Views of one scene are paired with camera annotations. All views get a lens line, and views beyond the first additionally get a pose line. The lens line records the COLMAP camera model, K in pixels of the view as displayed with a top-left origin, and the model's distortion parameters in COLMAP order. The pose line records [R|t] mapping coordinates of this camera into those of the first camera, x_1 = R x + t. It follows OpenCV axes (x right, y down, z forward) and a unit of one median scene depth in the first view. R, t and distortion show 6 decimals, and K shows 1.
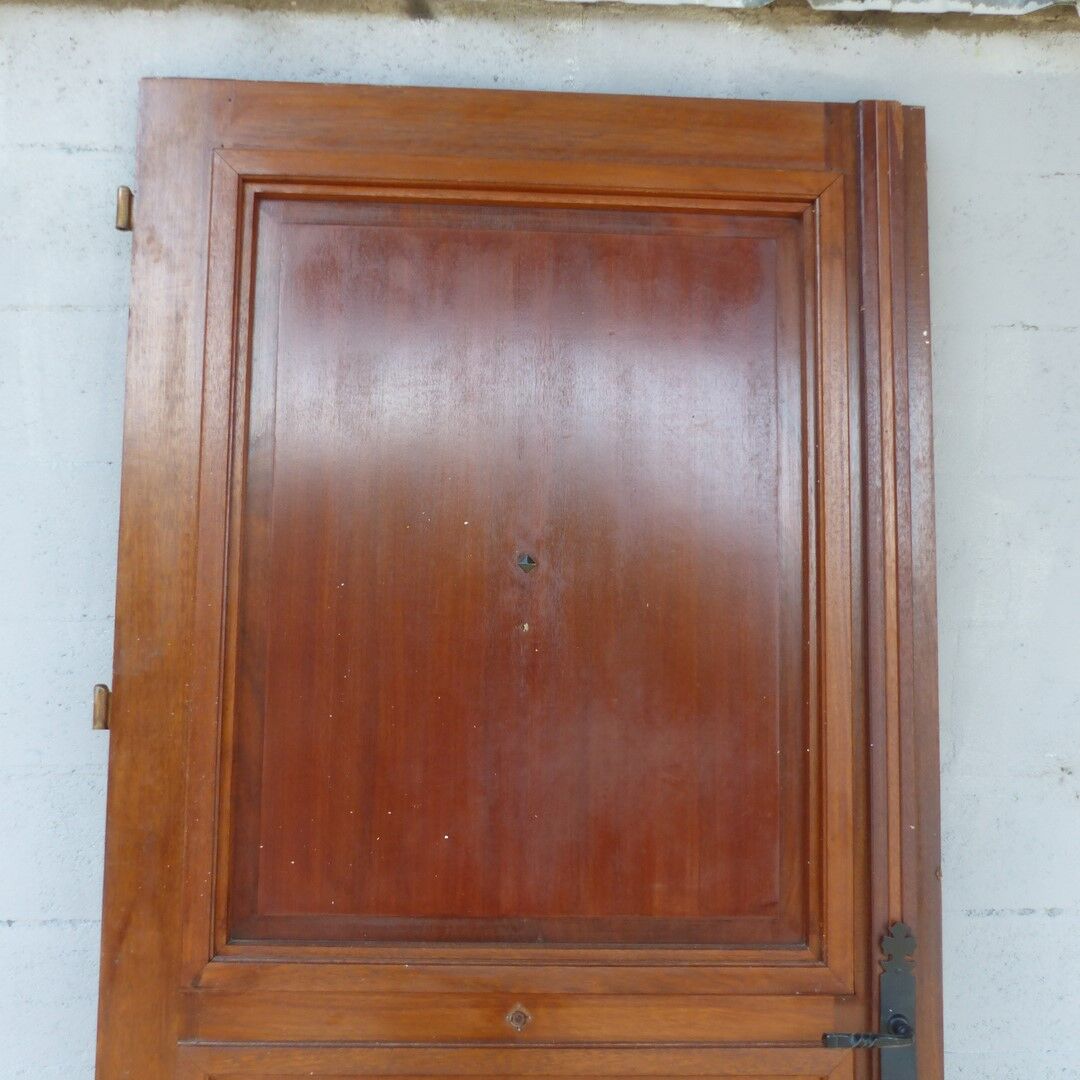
lens RADIAL K [[1089.0, 0, 535.8], [0, 1089.0, 541.9], [0, 0, 1]] dist [-0.020826, 0.000000]
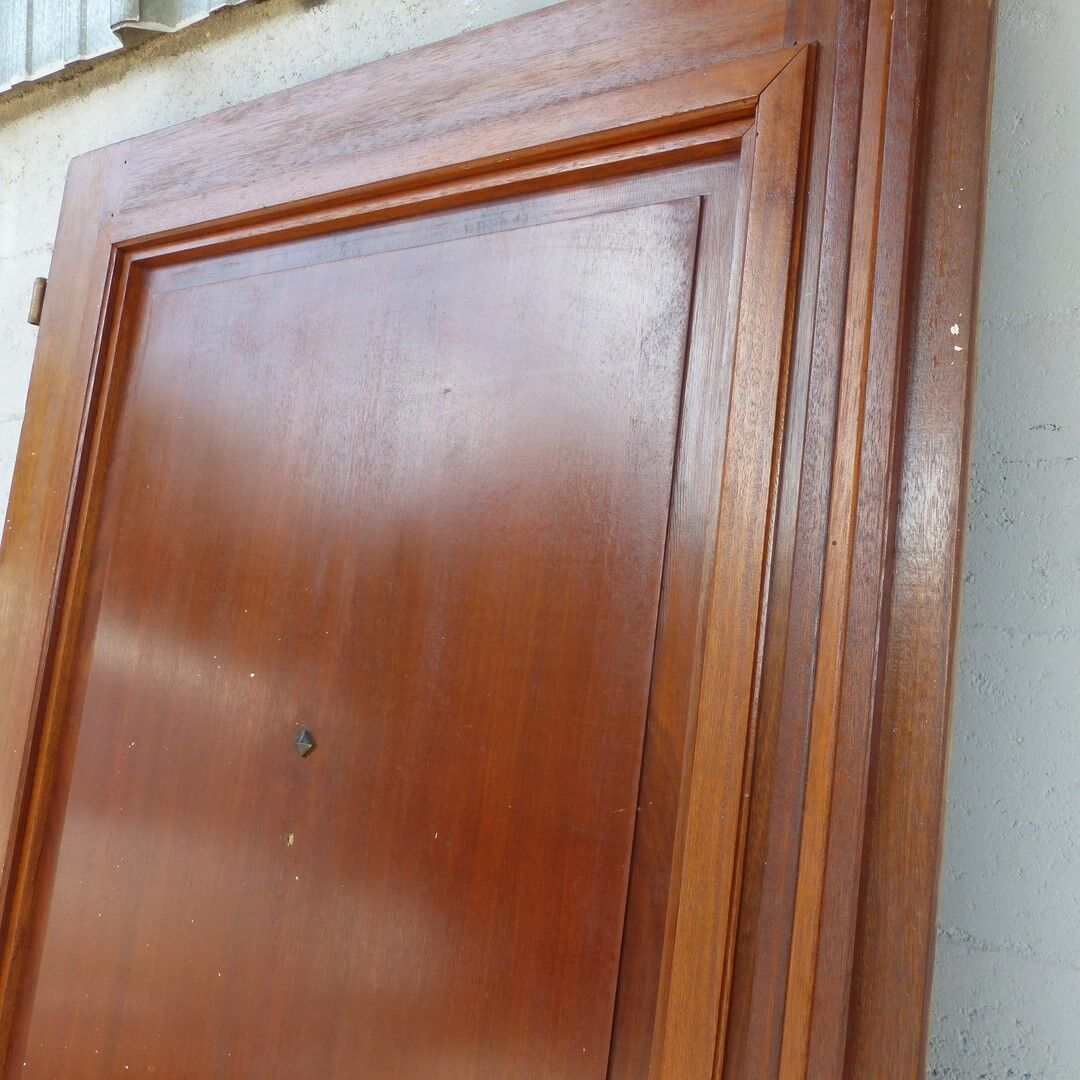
lens RADIAL K [[1089.0, 0, 539.9], [0, 1089.0, 545.2], [0, 0, 1]] dist [-0.020826, 0.000000]
pose [[0.792821, 0.000877, -0.609453, 0.520015], [-0.058994, 0.995413, -0.075311, -0.059204], [0.606592, 0.095662, 0.789237, 0.563832]]
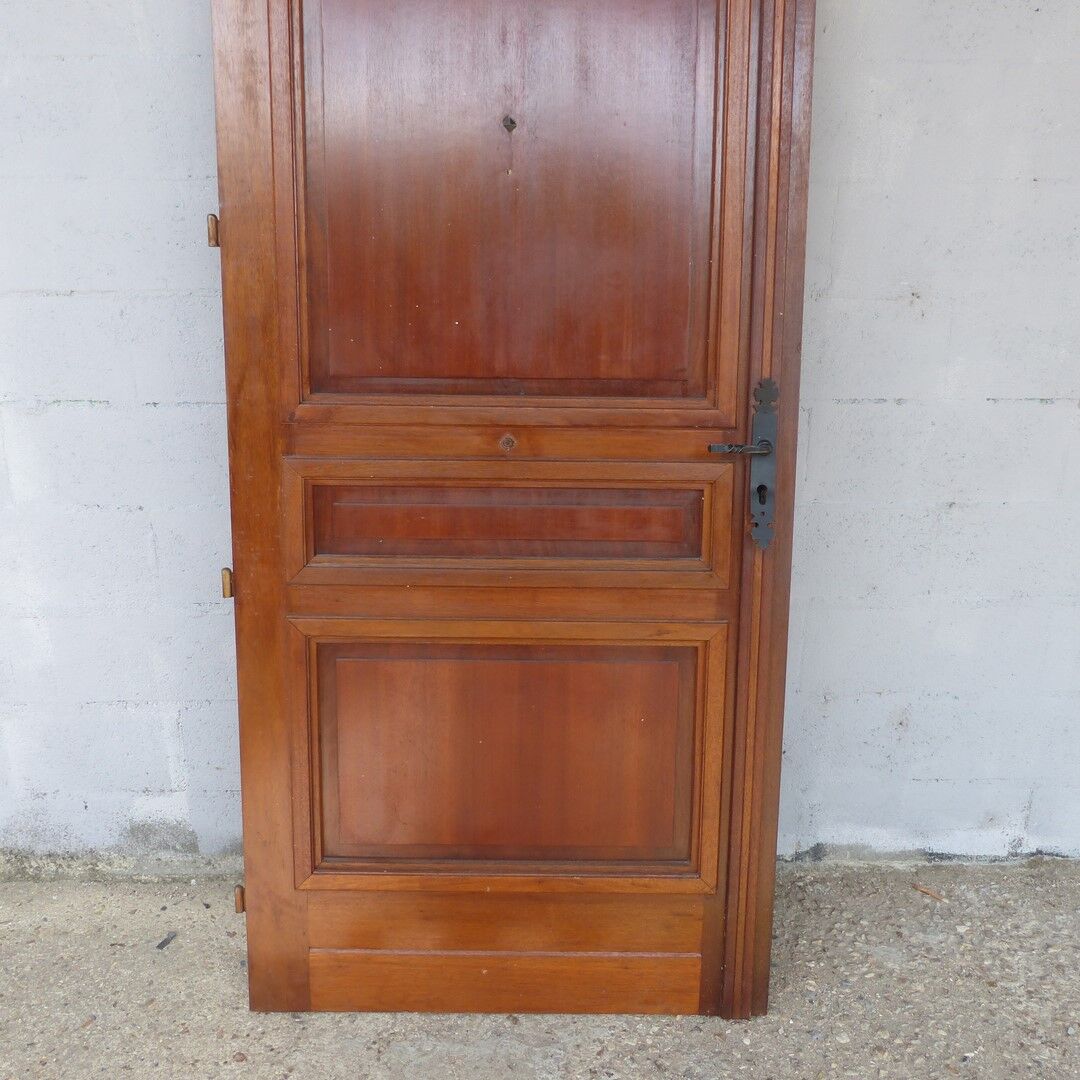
lens RADIAL K [[1089.0, 0, 545.6], [0, 1089.0, 530.9], [0, 0, 1]] dist [-0.020826, 0.000000]
pose [[0.999687, -0.002474, -0.024904, 0.070973], [0.008802, 0.966281, 0.257338, 0.166889], [0.023427, -0.257476, 0.966001, -0.463754]]
